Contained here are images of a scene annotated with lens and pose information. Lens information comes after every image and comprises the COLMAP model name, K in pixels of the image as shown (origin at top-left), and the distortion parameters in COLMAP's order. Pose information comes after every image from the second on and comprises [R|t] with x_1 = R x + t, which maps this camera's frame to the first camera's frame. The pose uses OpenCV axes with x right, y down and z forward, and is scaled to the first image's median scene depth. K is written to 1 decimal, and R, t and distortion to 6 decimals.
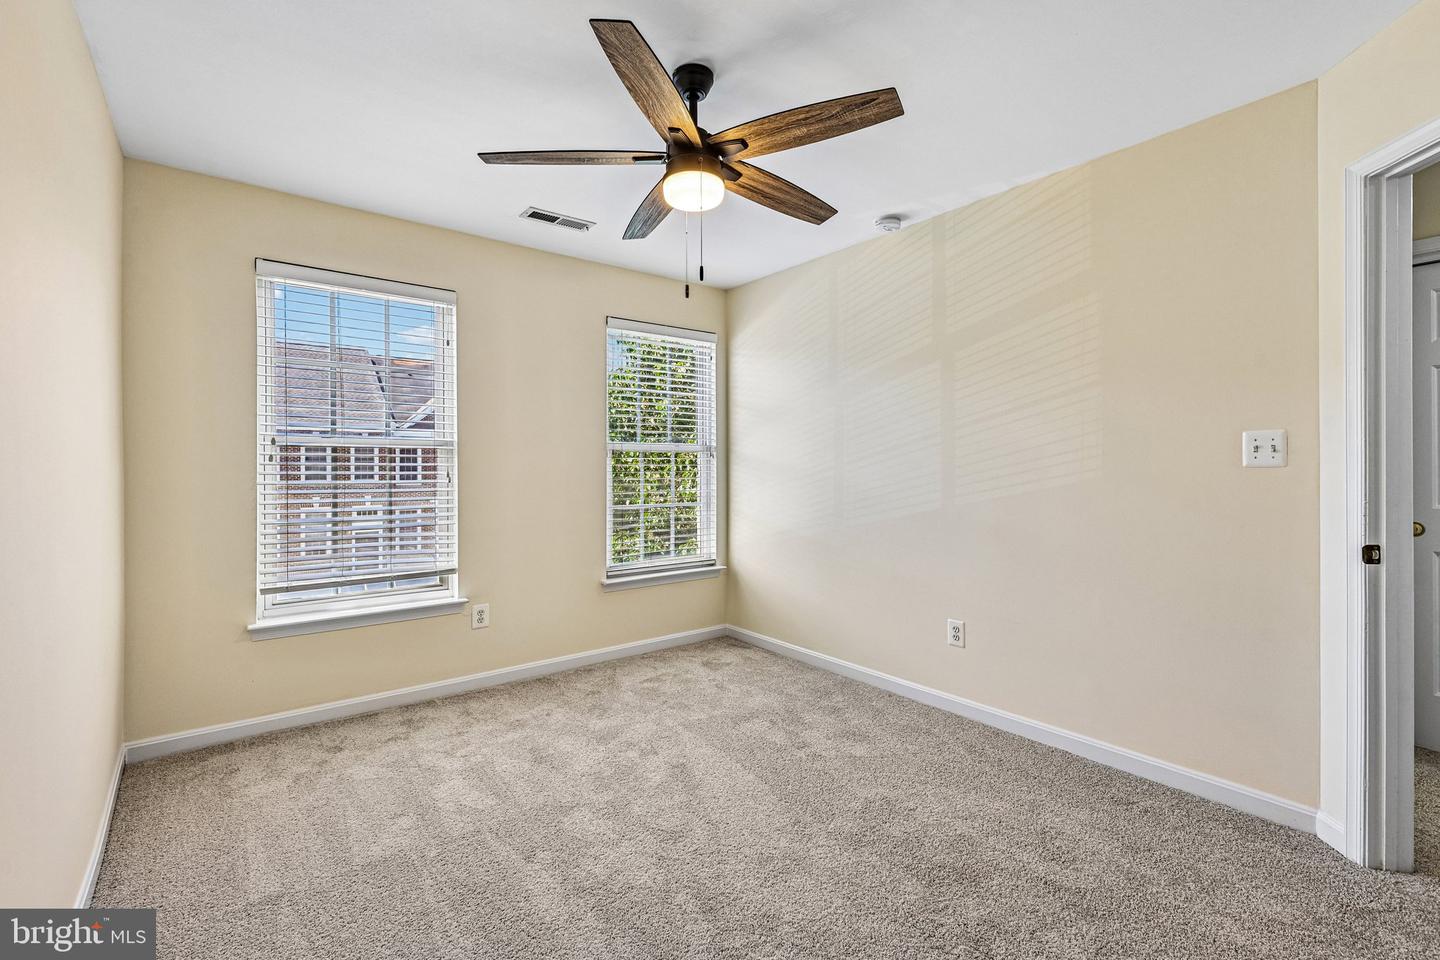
lens RADIAL K [[633.1, 0, 730.3], [0, 633.1, 469.8], [0, 0, 1]] dist [0.012357, -0.001263]
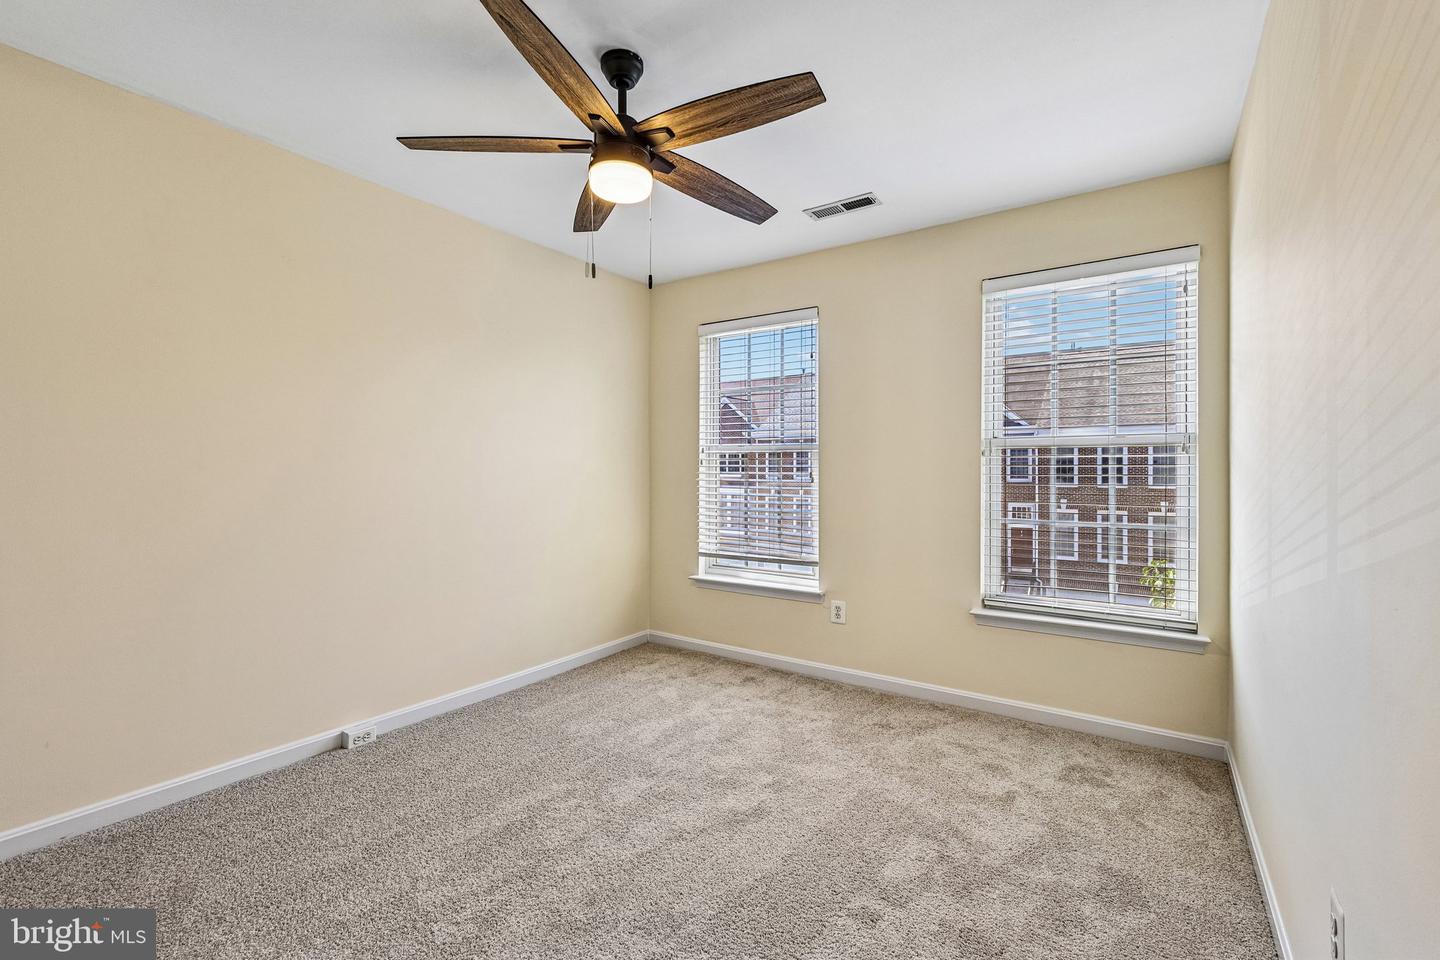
lens RADIAL K [[633.1, 0, 719.1], [0, 633.1, 474.4], [0, 0, 1]] dist [0.012357, -0.001263]
pose [[0.289833, 0.008700, -0.957038, 0.562988], [-0.004708, 0.999960, 0.007664, -0.001961], [0.957066, 0.002284, 0.289862, 0.532528]]
